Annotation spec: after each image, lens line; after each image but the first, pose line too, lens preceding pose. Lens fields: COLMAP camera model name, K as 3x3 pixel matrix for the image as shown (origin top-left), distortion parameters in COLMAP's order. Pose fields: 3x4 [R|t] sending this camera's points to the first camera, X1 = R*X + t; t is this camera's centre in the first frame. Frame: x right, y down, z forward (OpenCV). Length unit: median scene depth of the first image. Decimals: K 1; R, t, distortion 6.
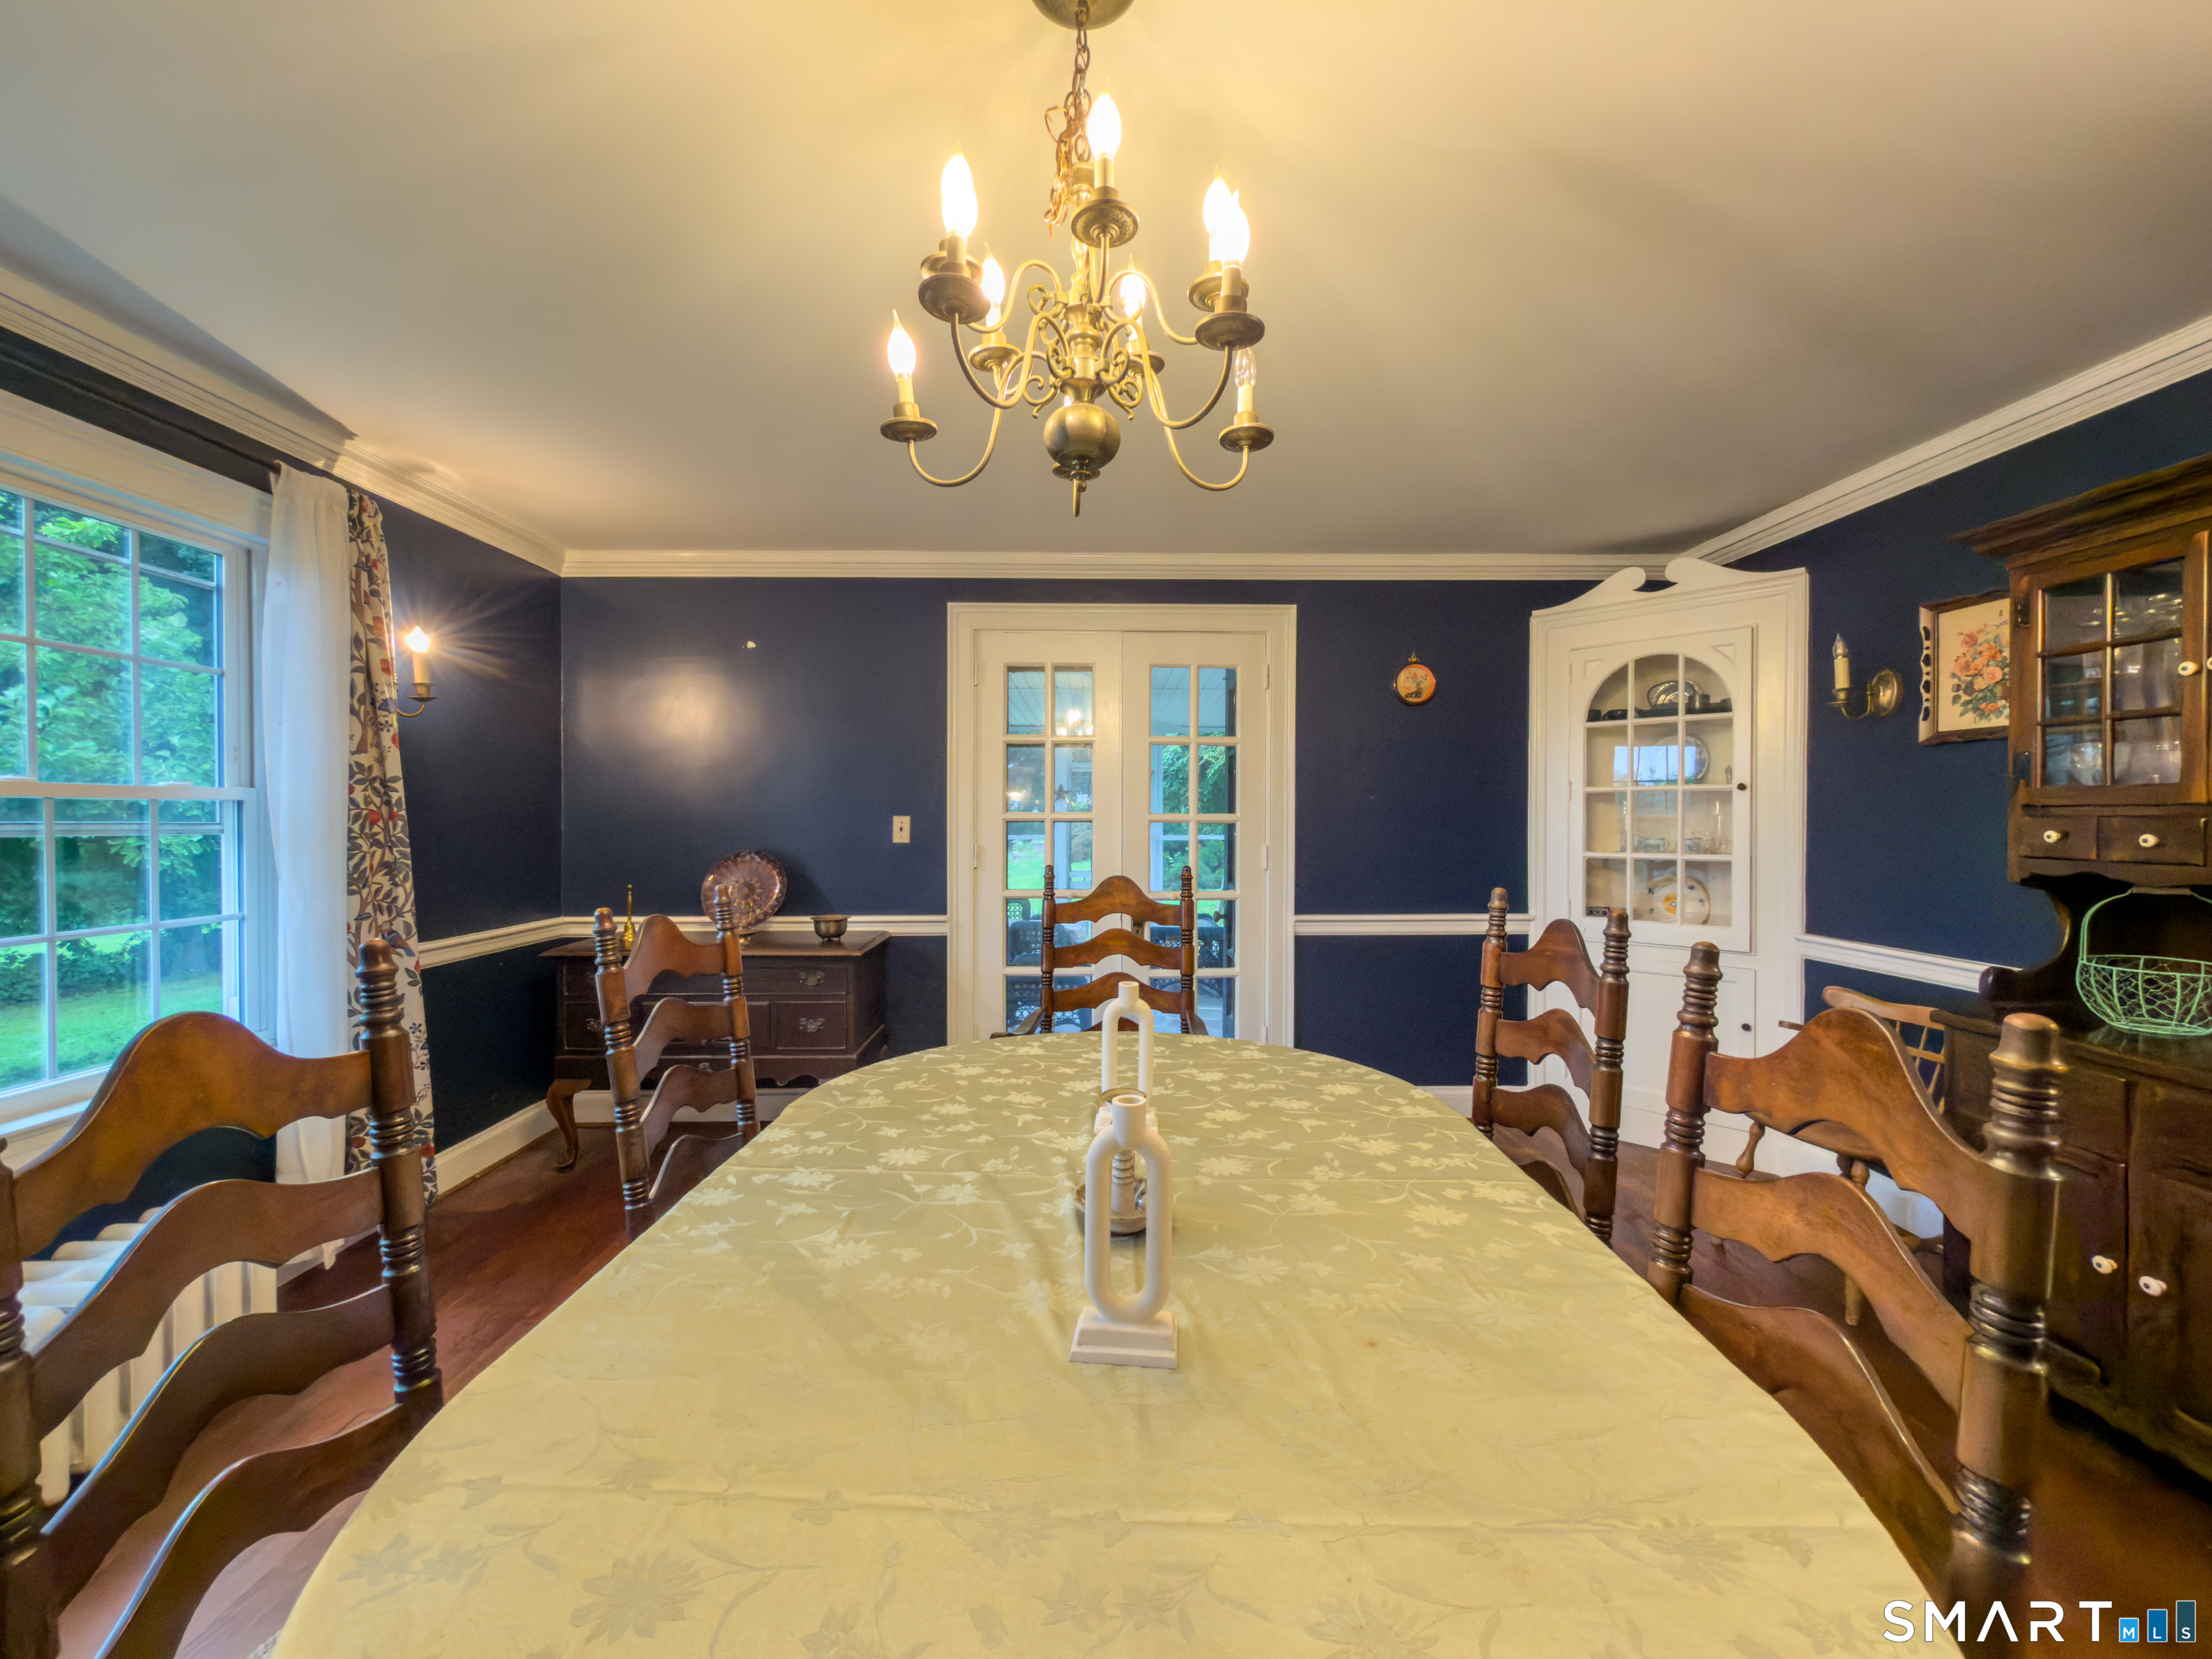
lens RADIAL K [[894.4, 0, 1106.3], [0, 894.4, 830.3], [0, 0, 1]] dist [0.002637, 0.001270]
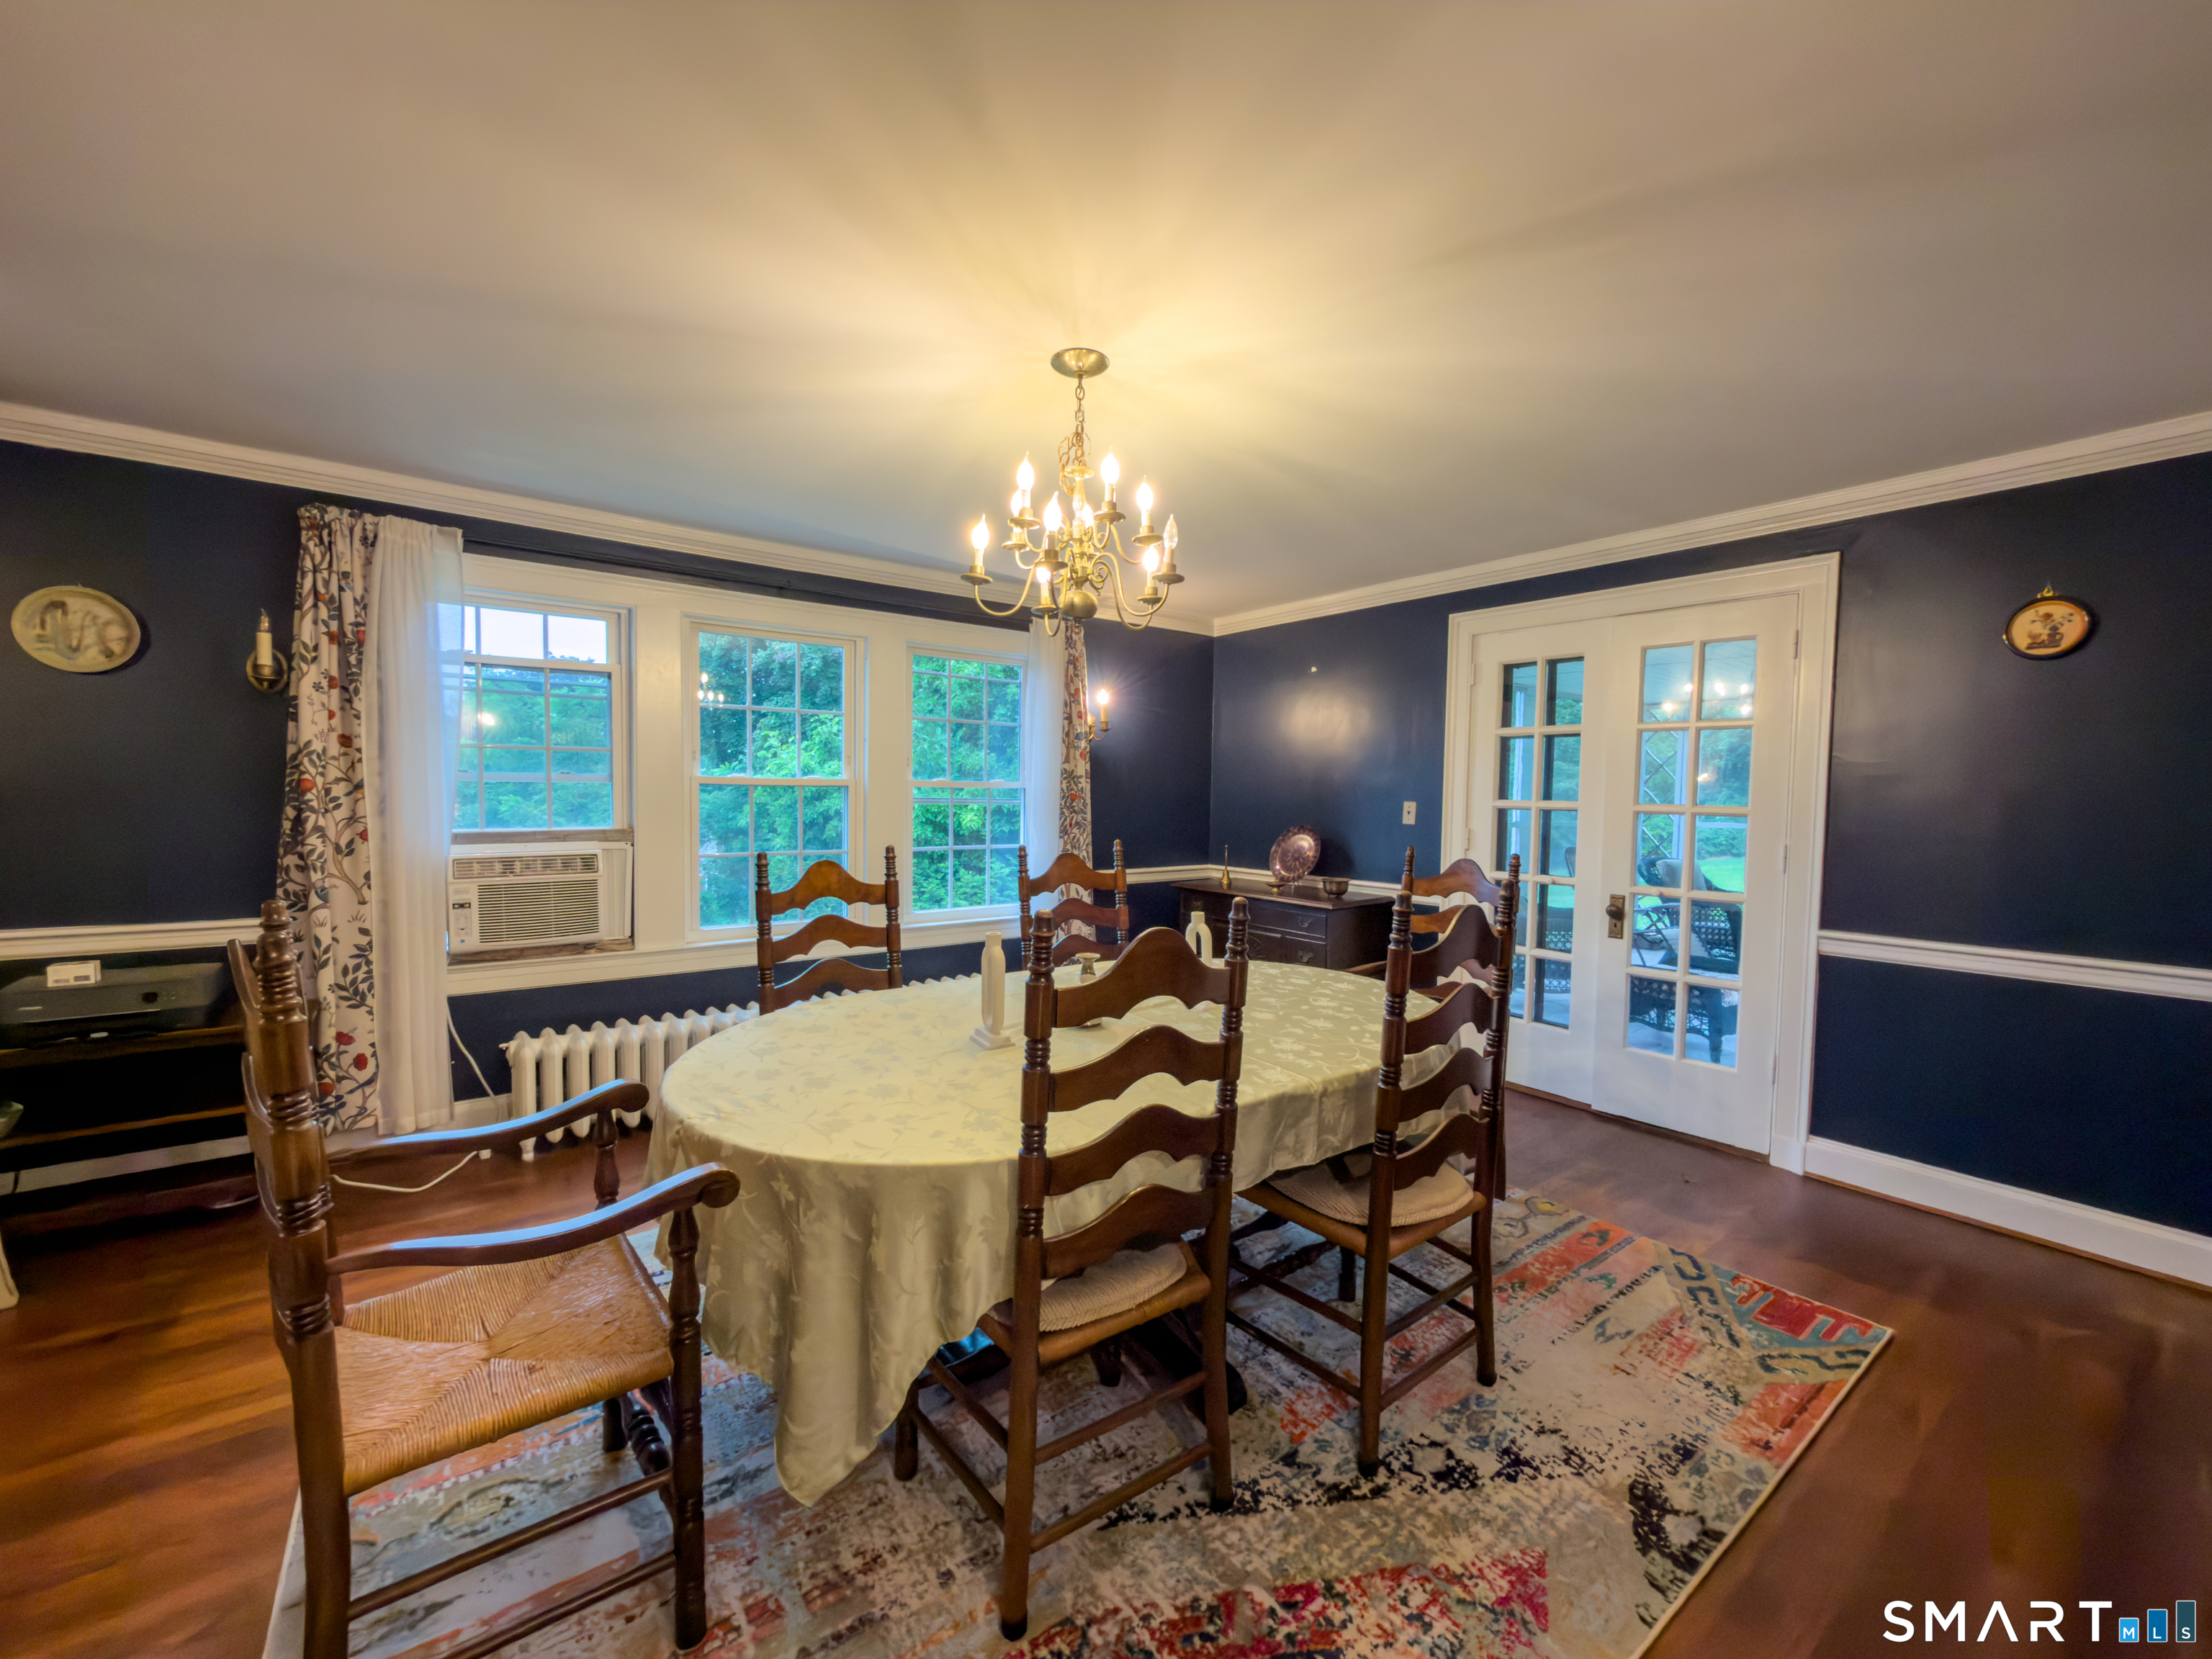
lens RADIAL K [[894.4, 0, 1114.1], [0, 894.4, 833.2], [0, 0, 1]] dist [0.002637, 0.001270]
pose [[0.594492, 0.047040, -0.802724, 0.526564], [-0.026770, 0.998892, 0.038709, -0.010422], [0.803656, -0.001523, 0.595093, -0.020990]]
